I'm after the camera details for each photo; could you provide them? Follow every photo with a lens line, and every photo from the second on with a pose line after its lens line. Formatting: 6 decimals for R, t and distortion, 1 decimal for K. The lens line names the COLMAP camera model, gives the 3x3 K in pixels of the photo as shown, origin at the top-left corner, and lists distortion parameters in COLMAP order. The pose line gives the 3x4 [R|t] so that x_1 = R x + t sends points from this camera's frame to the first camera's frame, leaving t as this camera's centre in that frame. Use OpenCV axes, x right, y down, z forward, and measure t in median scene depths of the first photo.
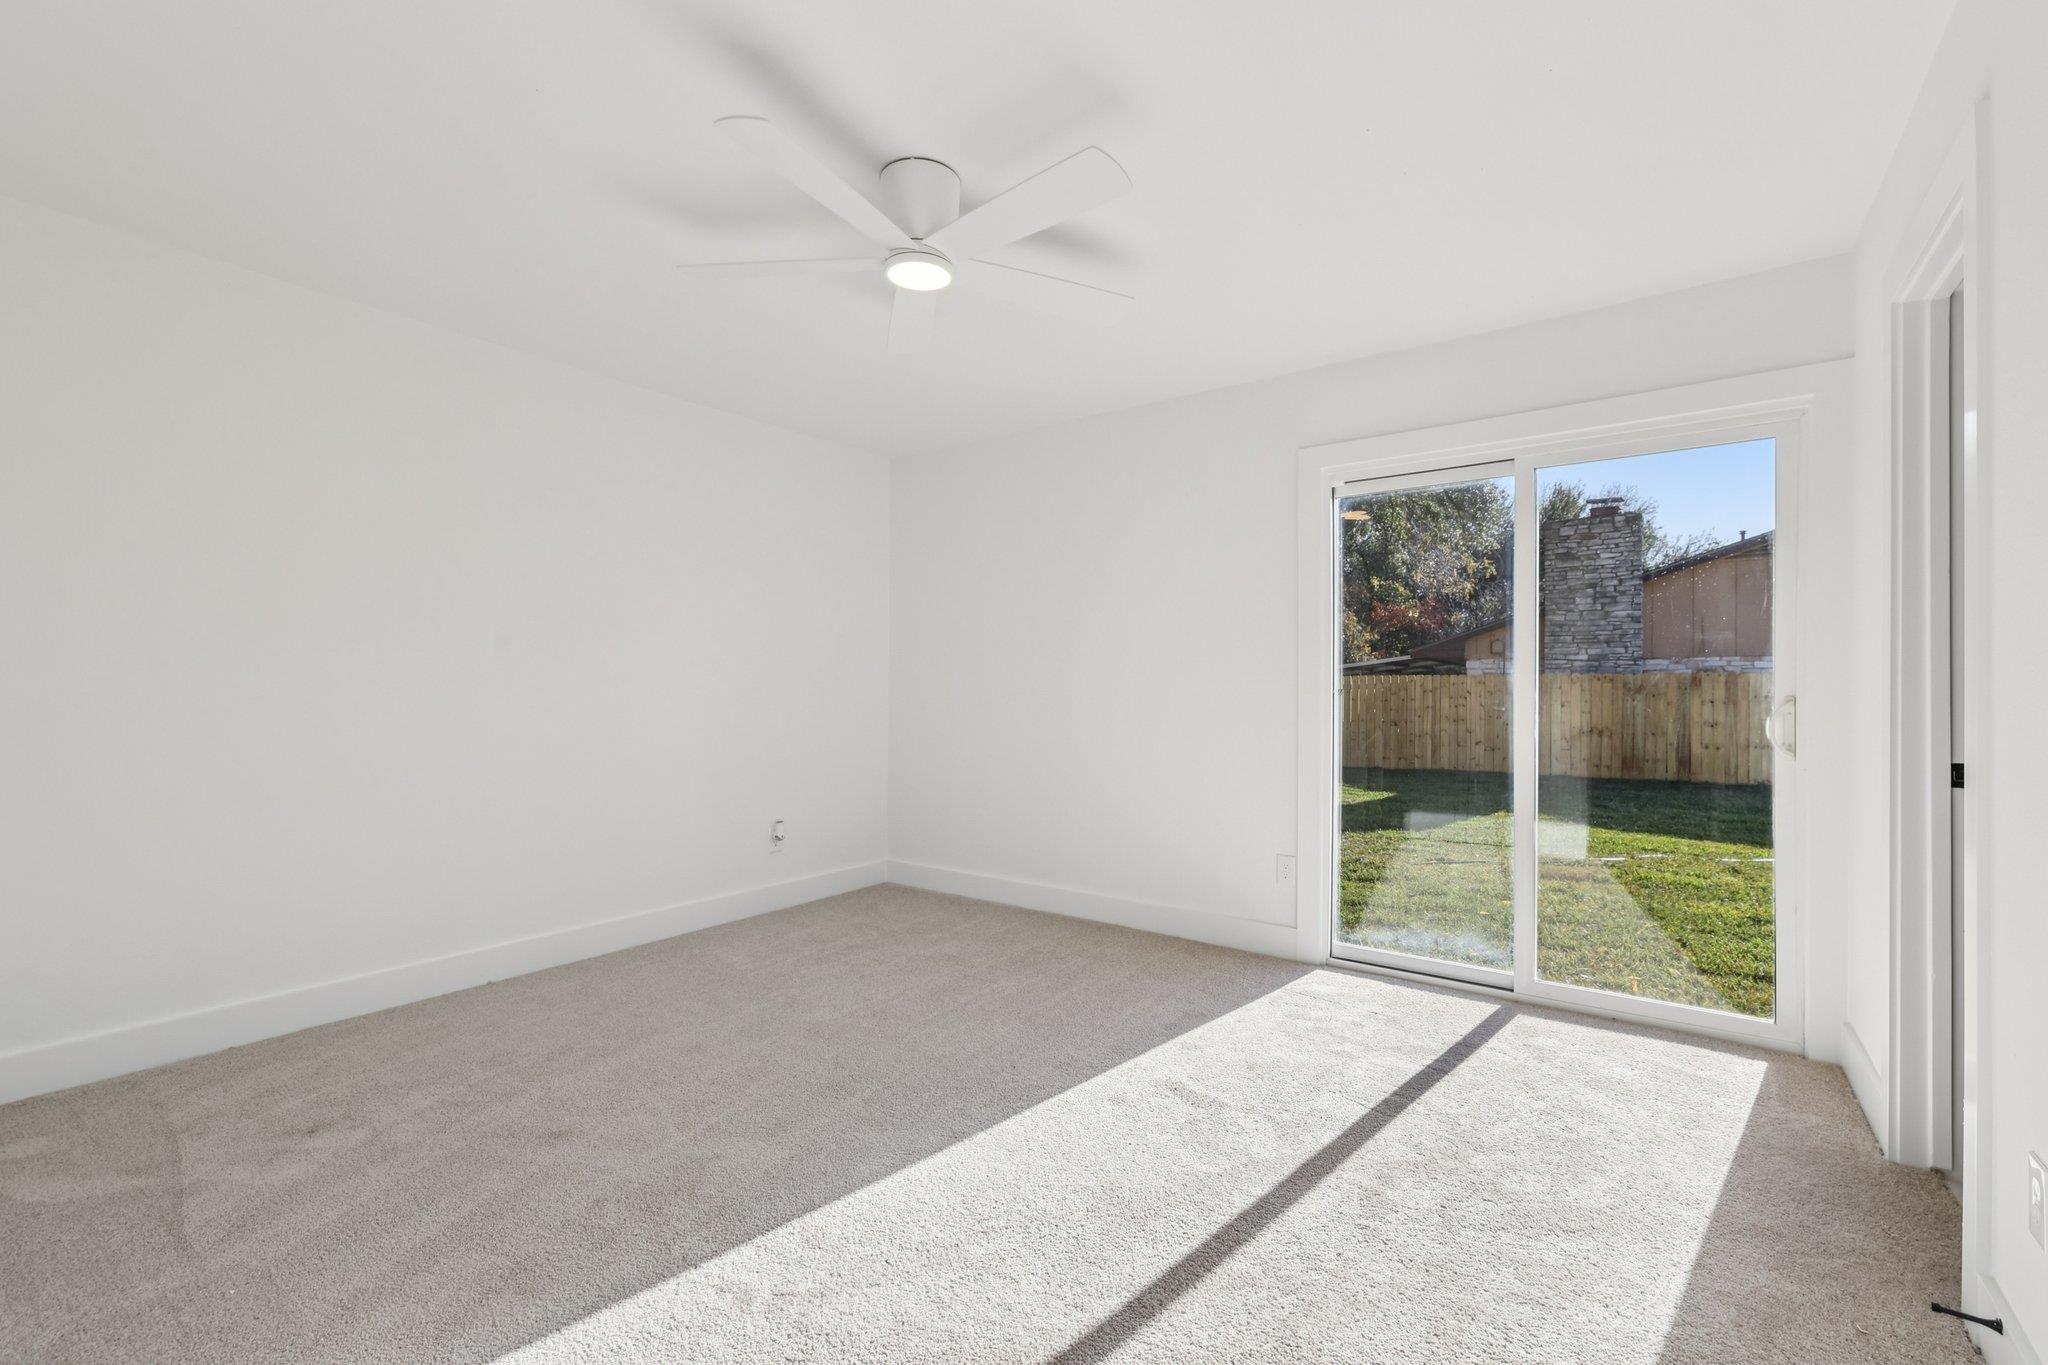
lens RADIAL K [[867.1, 0, 1028.6], [0, 867.1, 686.4], [0, 0, 1]] dist [0.002677, 0.000157]
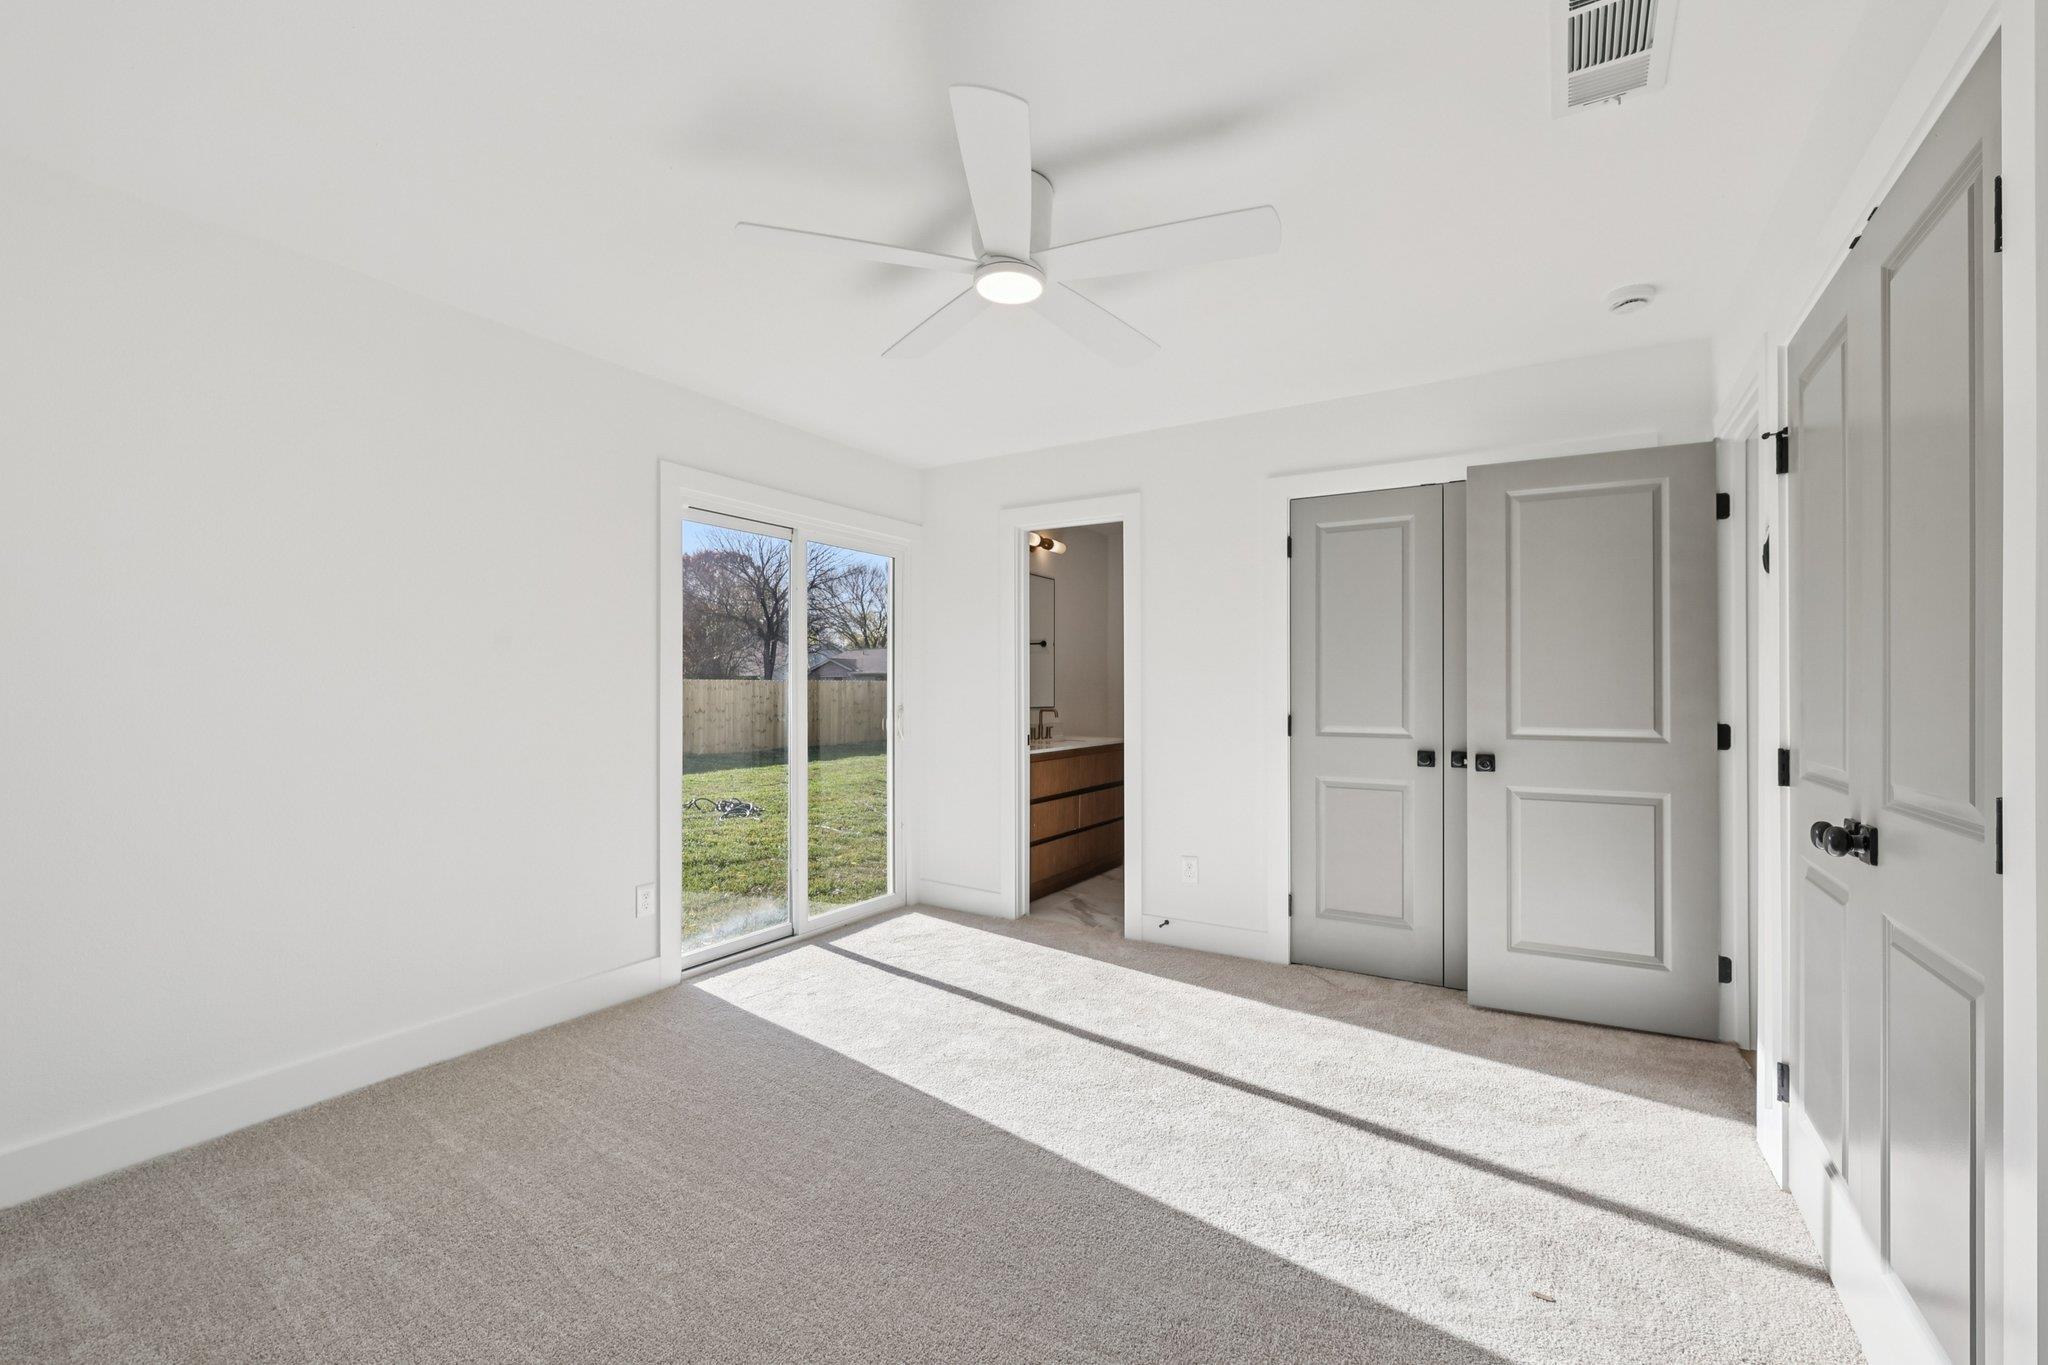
lens RADIAL K [[865.9, 0, 1031.0], [0, 865.9, 678.2], [0, 0, 1]] dist [-0.001091, -0.000183]
pose [[-0.100270, 0.013668, 0.994866, -0.884223], [-0.002277, 0.999900, -0.013967, -0.015084], [-0.994958, -0.003666, -0.100228, 0.906636]]
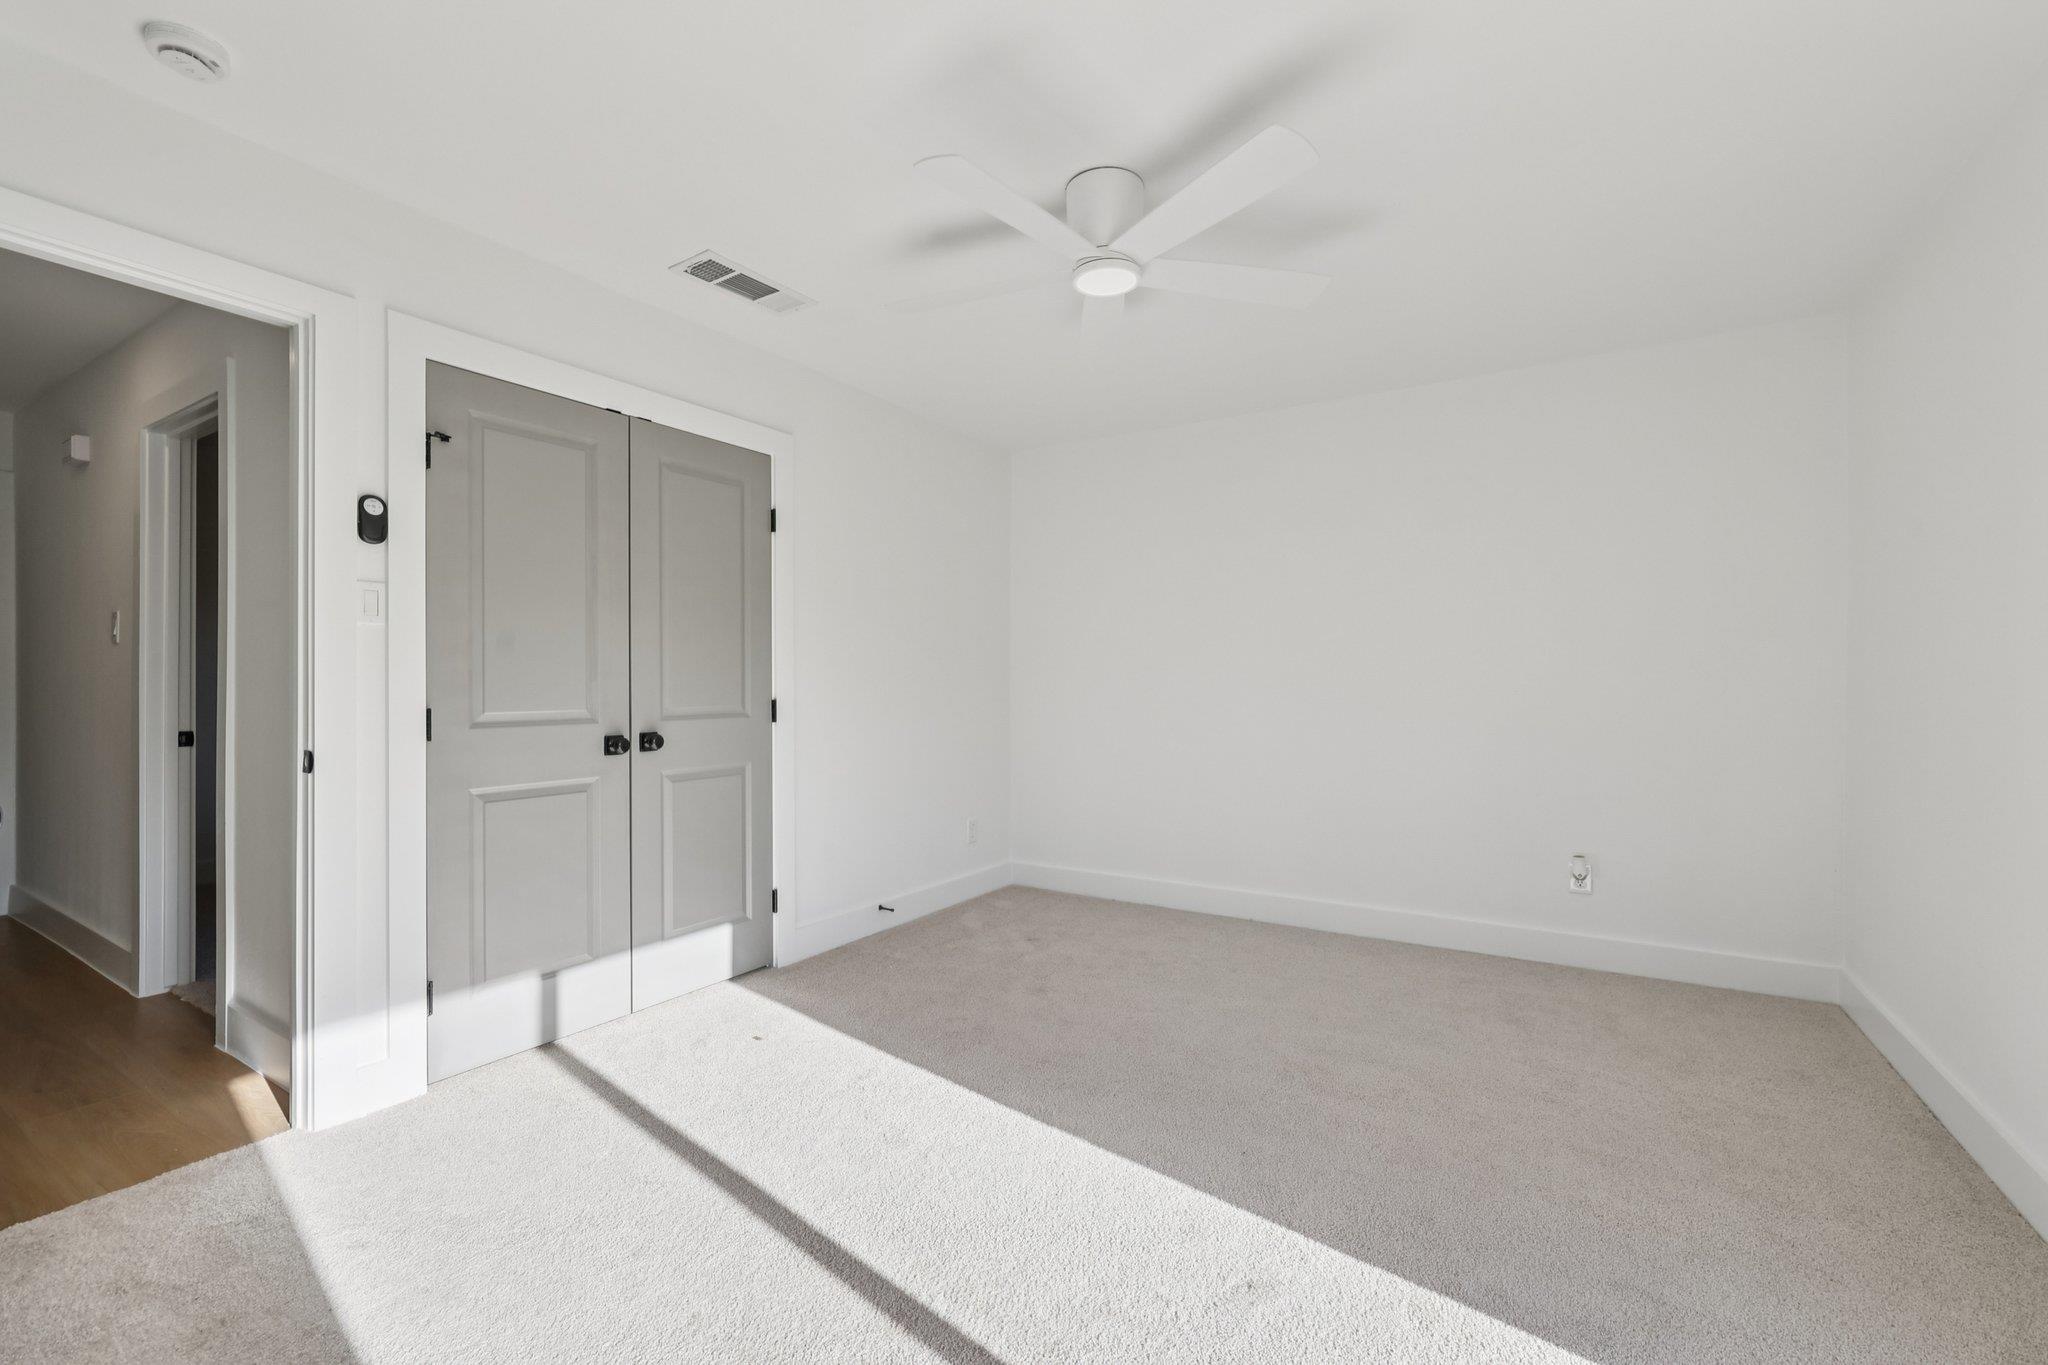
lens RADIAL K [[865.9, 0, 1031.0], [0, 865.9, 678.2], [0, 0, 1]] dist [-0.001091, -0.000183]
pose [[0.089056, 0.002650, -0.996023, 0.743478], [-0.010787, 0.999940, 0.001696, -0.004607], [0.995968, 0.010593, 0.089079, 0.696275]]
